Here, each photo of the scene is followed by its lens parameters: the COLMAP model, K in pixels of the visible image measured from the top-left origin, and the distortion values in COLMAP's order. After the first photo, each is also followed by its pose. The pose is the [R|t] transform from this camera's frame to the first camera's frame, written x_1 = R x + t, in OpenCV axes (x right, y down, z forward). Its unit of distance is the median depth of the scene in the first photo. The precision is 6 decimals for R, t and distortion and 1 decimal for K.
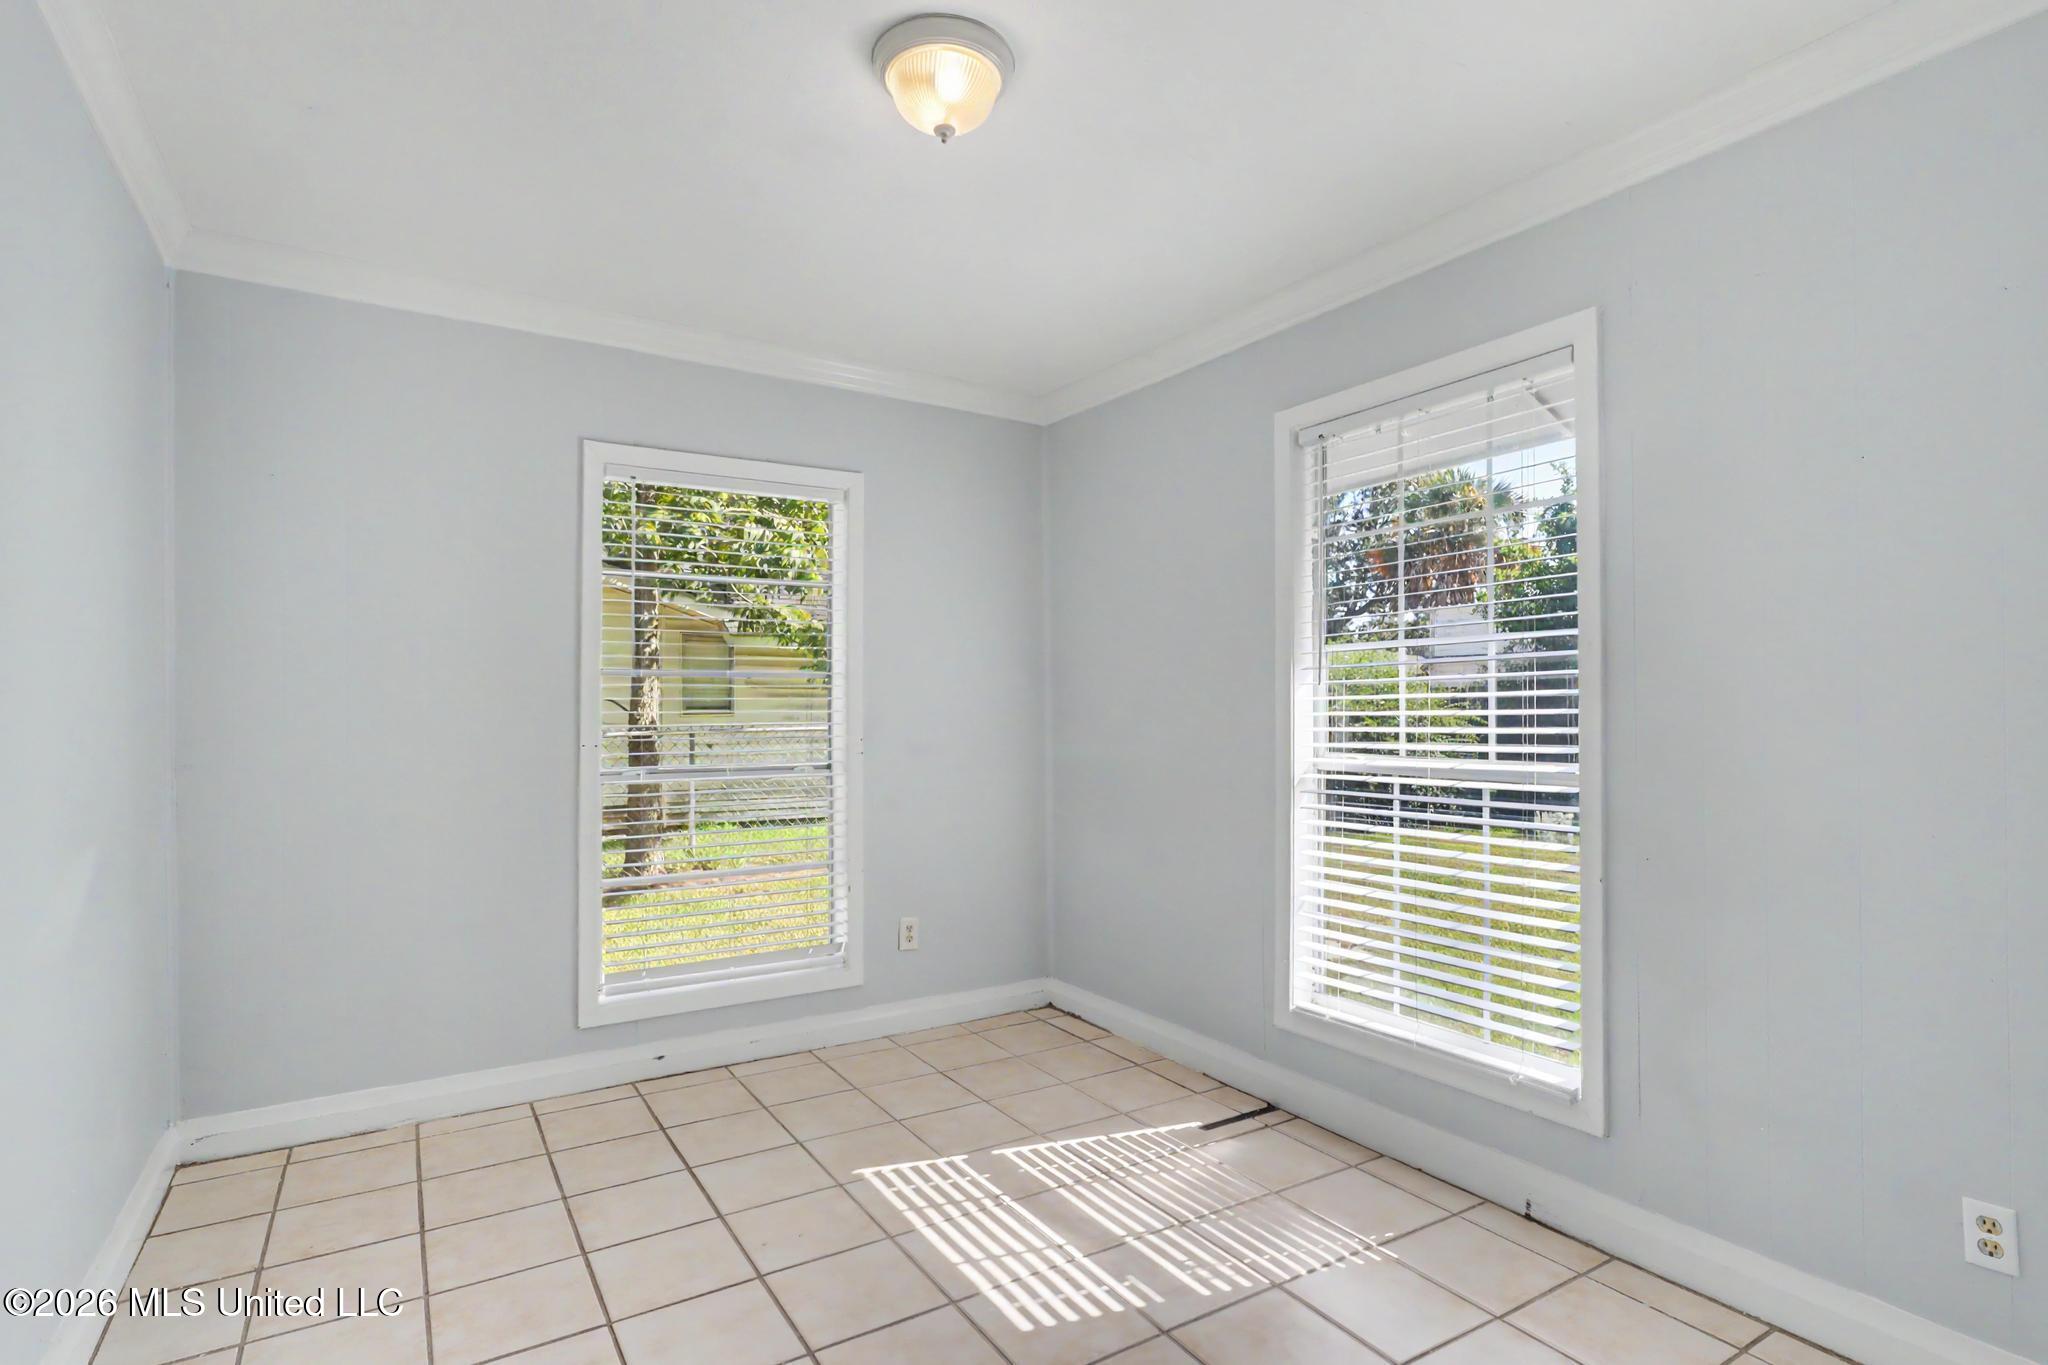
lens RADIAL K [[985.1, 0, 1018.2], [0, 985.1, 690.9], [0, 0, 1]] dist [-0.001419, 0.000524]
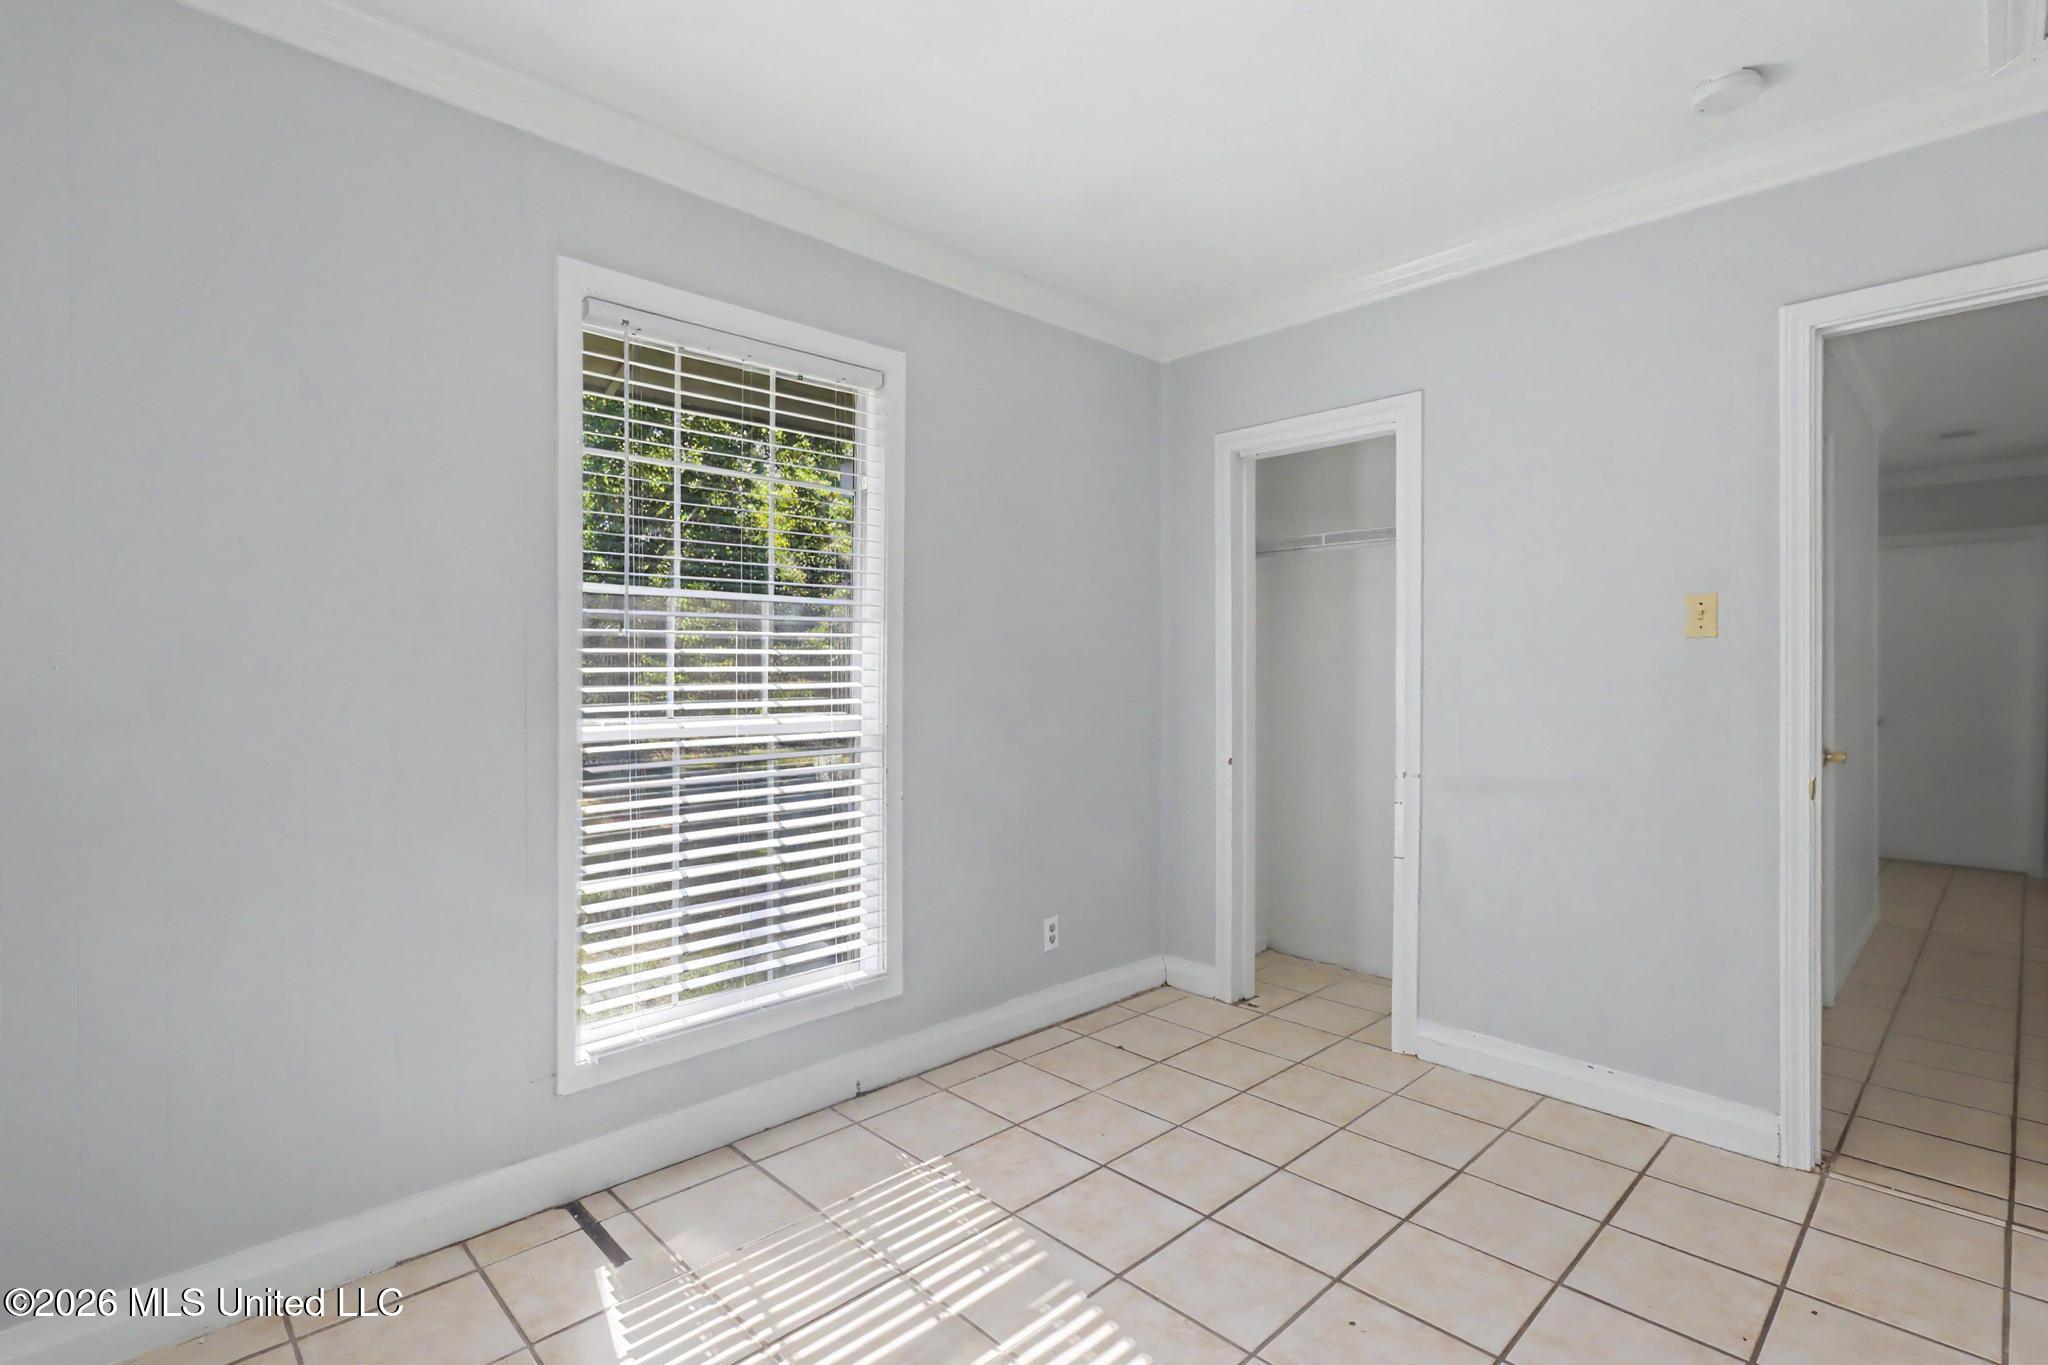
lens RADIAL K [[965.0, 0, 975.3], [0, 965.0, 674.8], [0, 0, 1]] dist [-0.013755, -0.000119]
pose [[-0.193770, -0.001325, 0.981046, -0.614957], [-0.026570, 0.999639, -0.003898, 0.027031], [-0.980687, -0.026822, -0.193736, 1.048744]]
